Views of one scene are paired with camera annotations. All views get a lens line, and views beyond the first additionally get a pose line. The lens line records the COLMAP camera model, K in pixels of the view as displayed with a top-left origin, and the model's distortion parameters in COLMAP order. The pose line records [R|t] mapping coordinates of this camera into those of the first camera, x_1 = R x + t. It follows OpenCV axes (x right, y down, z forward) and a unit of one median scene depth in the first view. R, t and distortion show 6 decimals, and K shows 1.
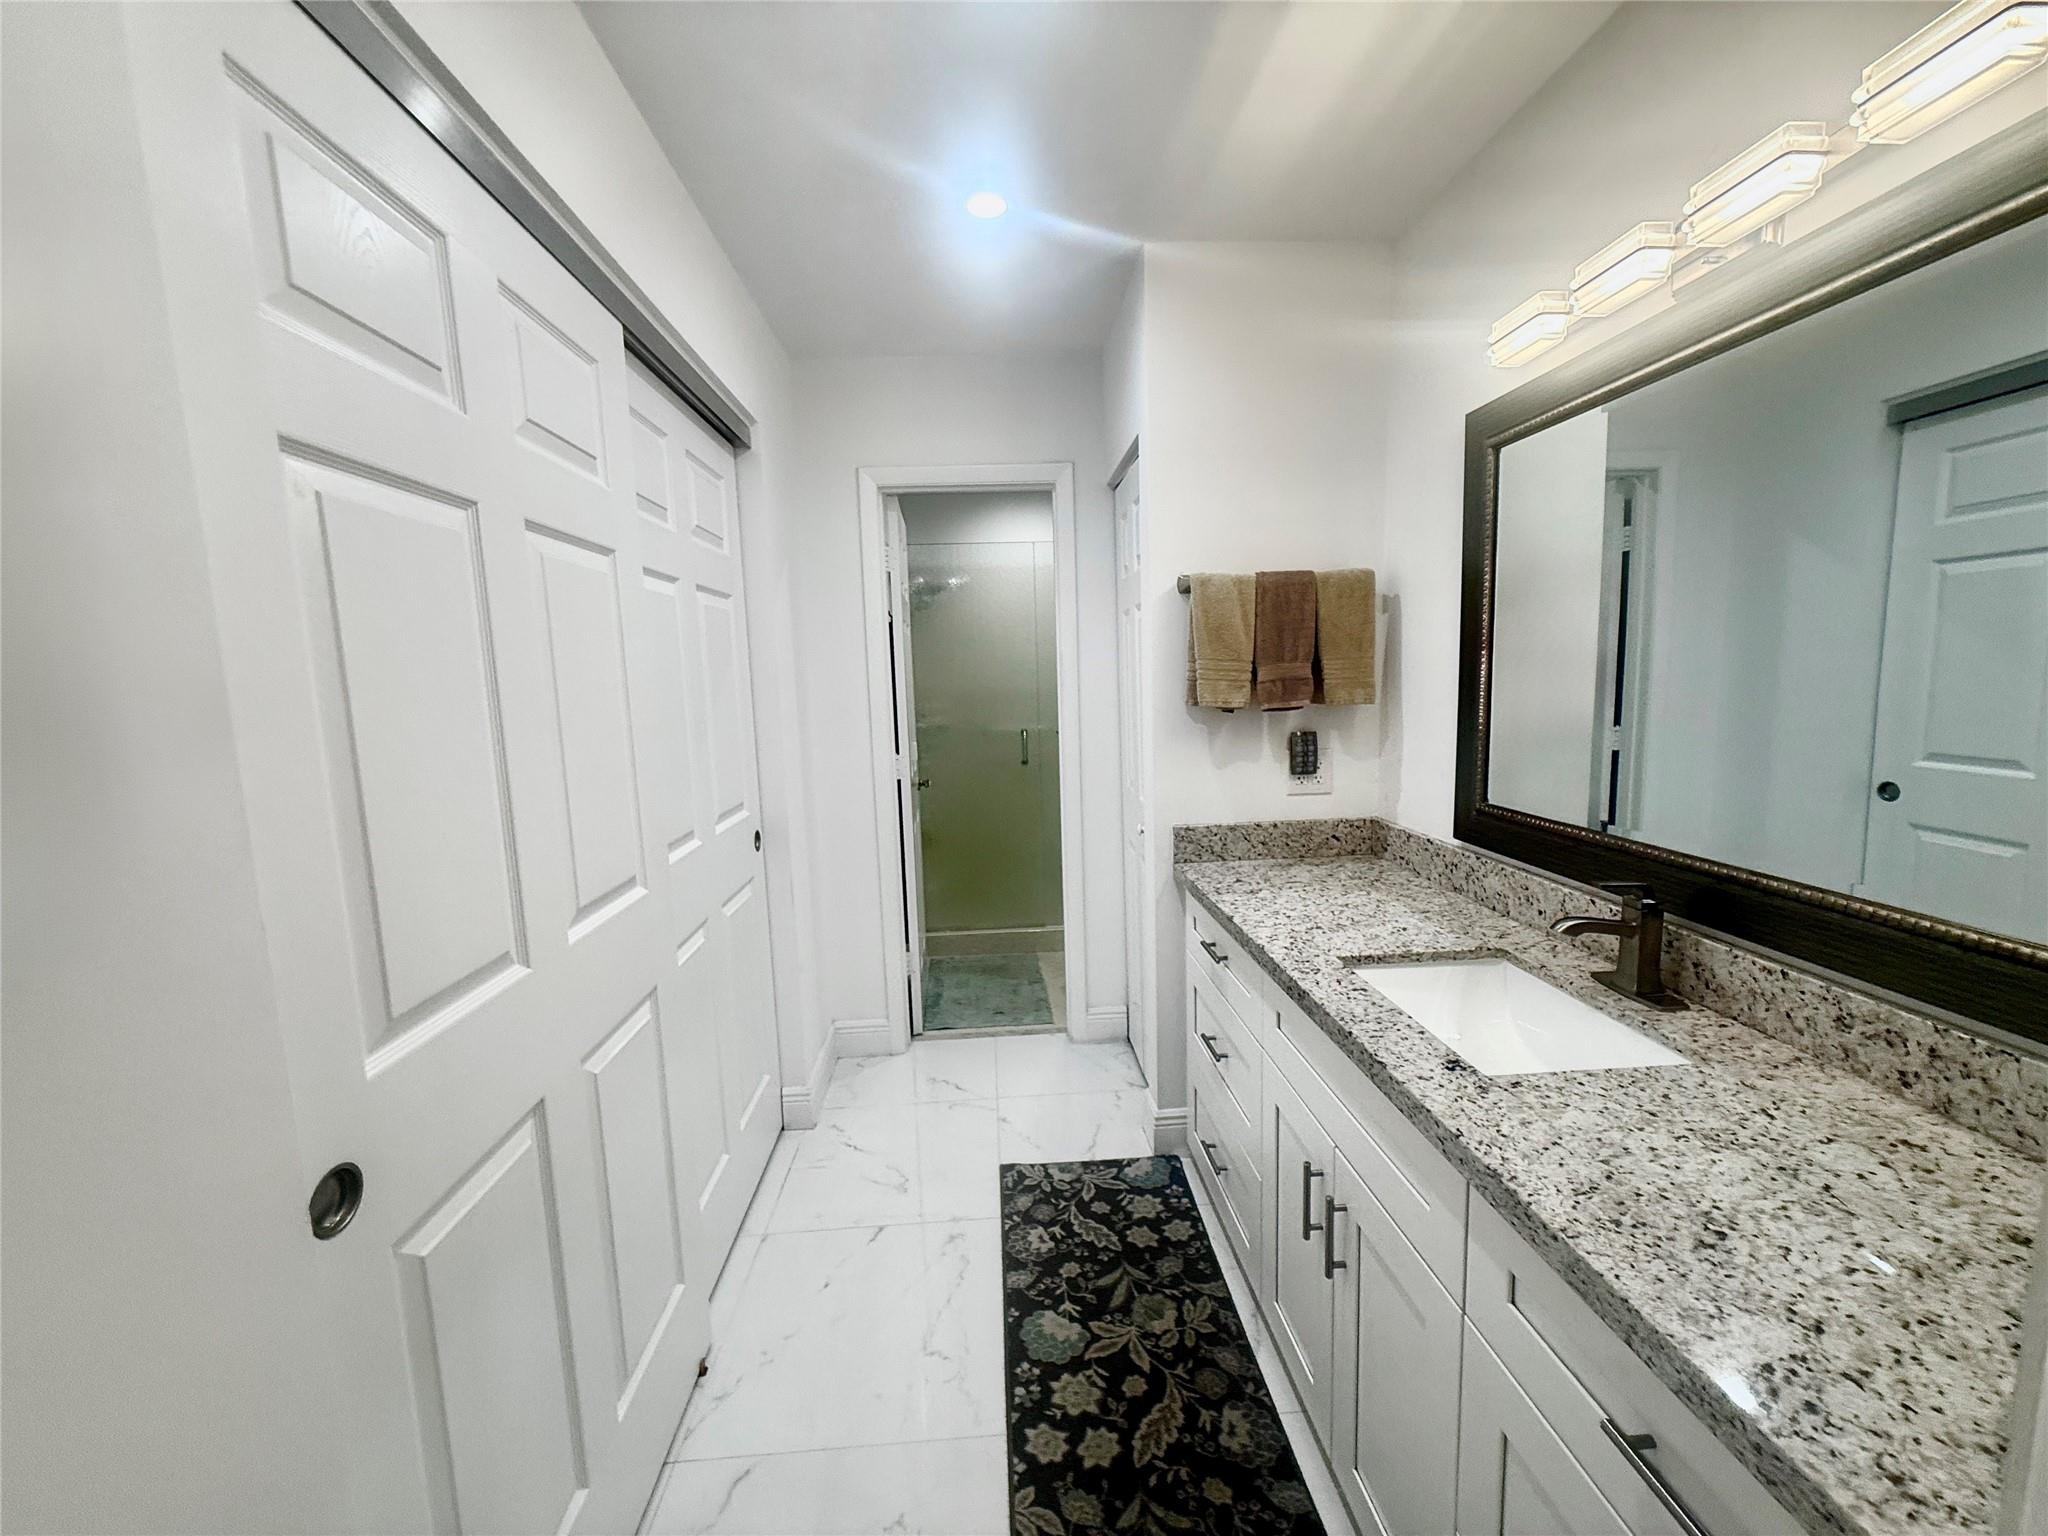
lens RADIAL K [[812.8, 0, 1030.8], [0, 812.8, 770.3], [0, 0, 1]] dist [-0.000623, -0.000301]
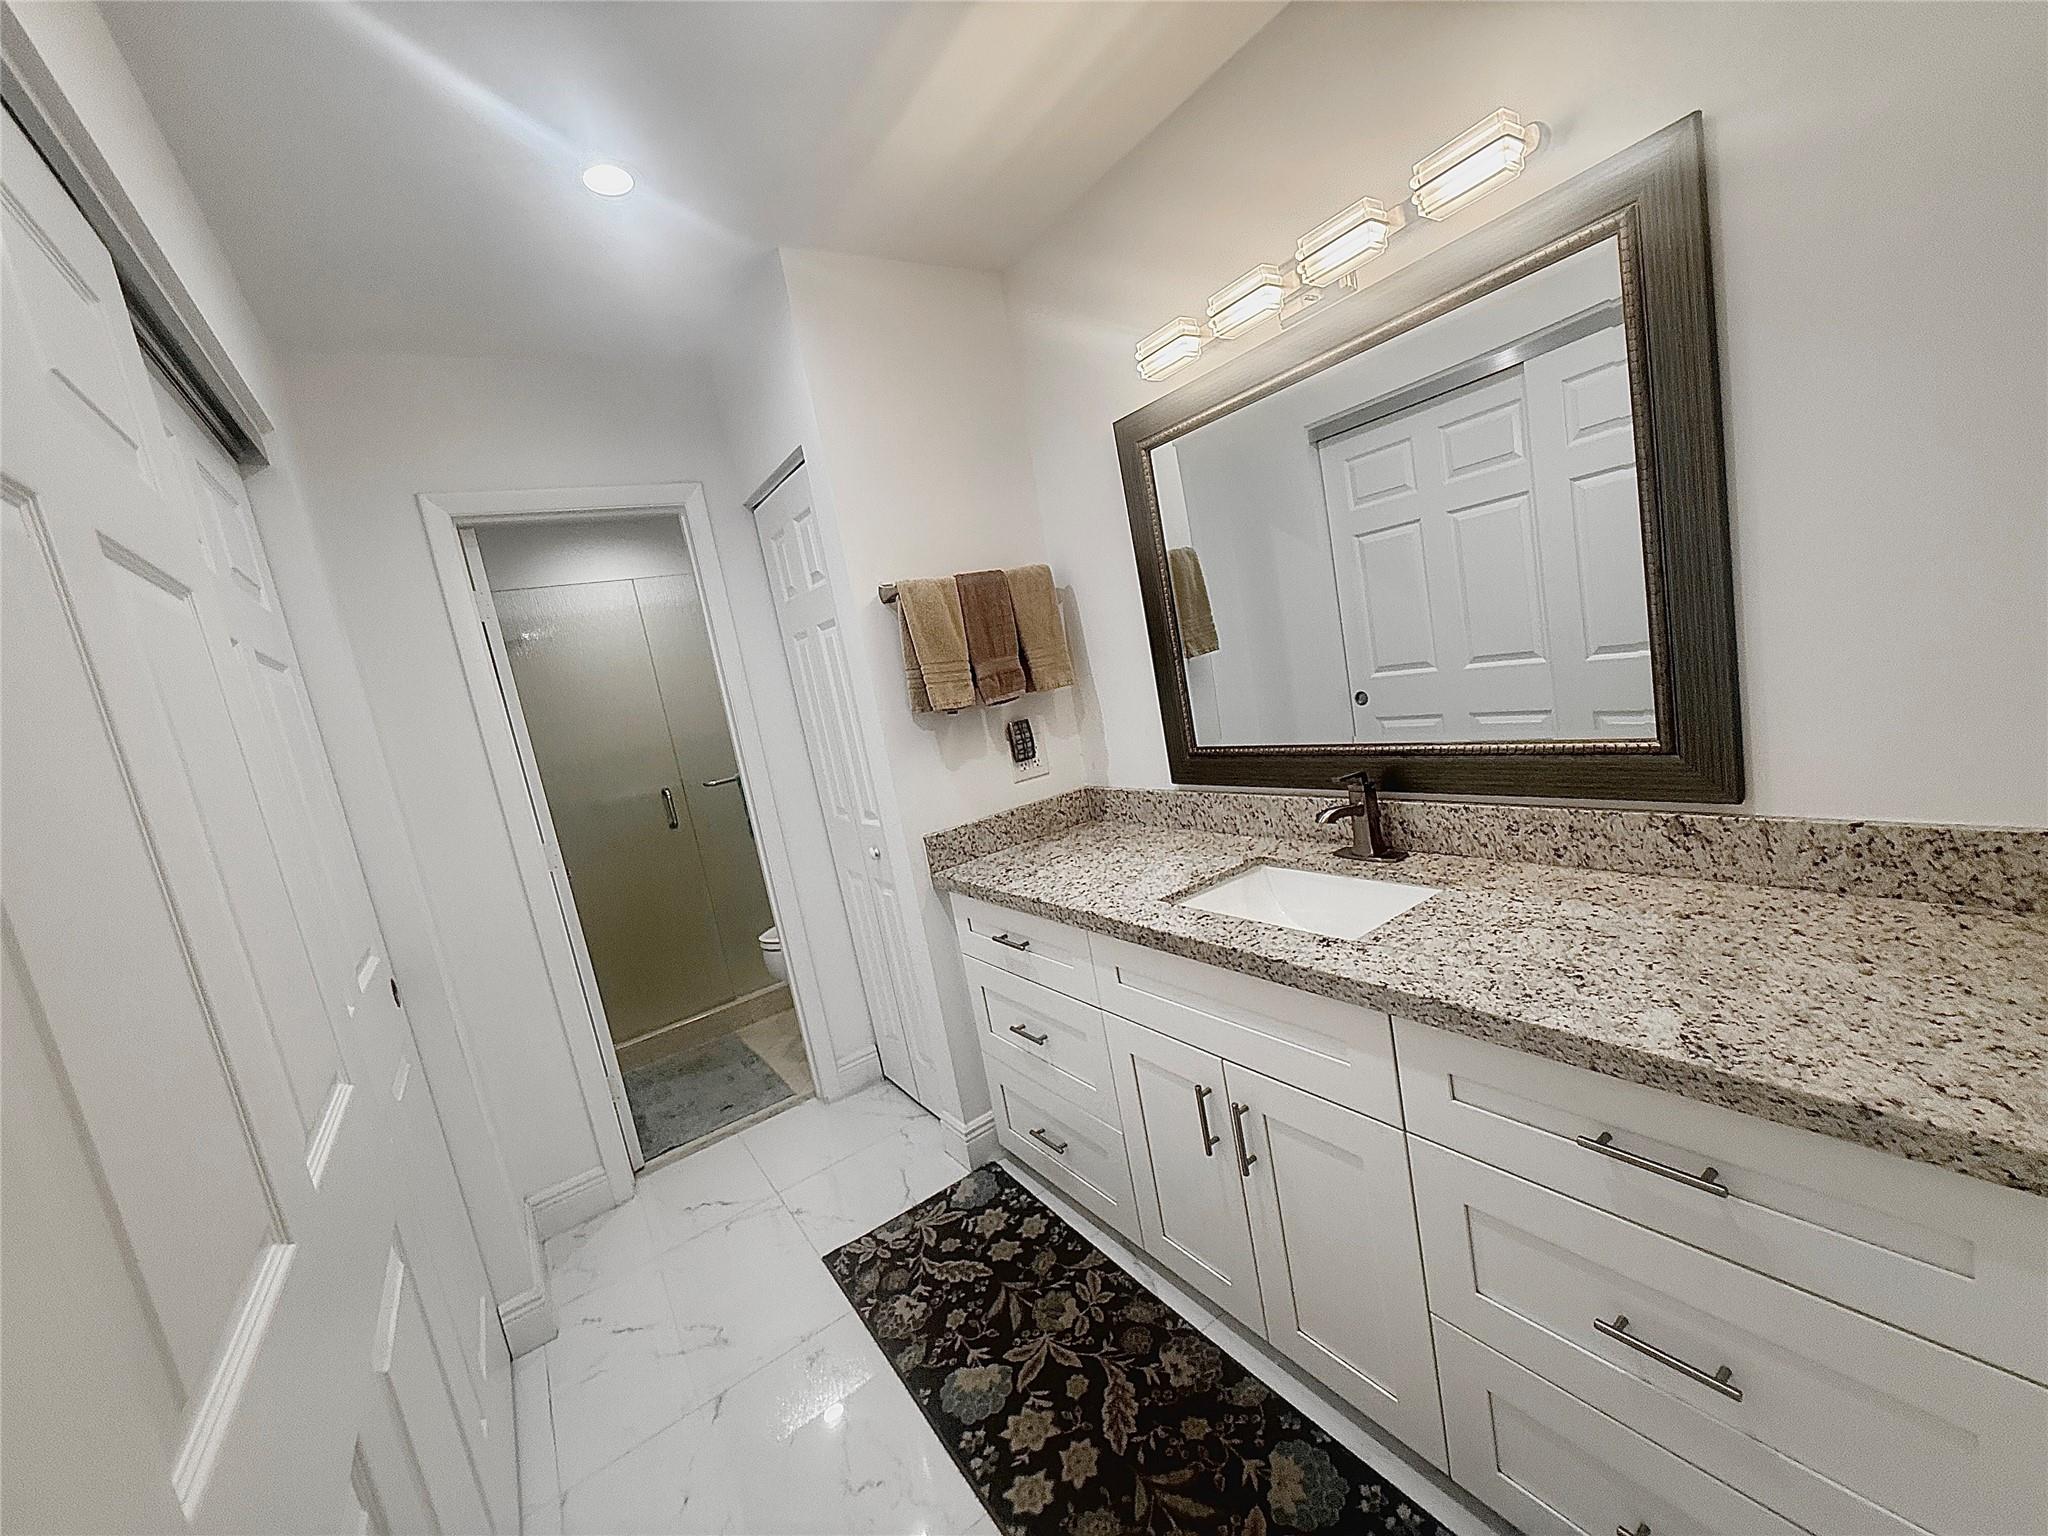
lens RADIAL K [[812.8, 0, 1030.8], [0, 812.8, 770.3], [0, 0, 1]] dist [-0.000623, -0.000301]
pose [[0.847344, -0.194073, 0.494311, -0.239174], [0.214916, 0.976518, 0.014987, 0.004194], [-0.485612, 0.093536, 0.869156, 0.096078]]
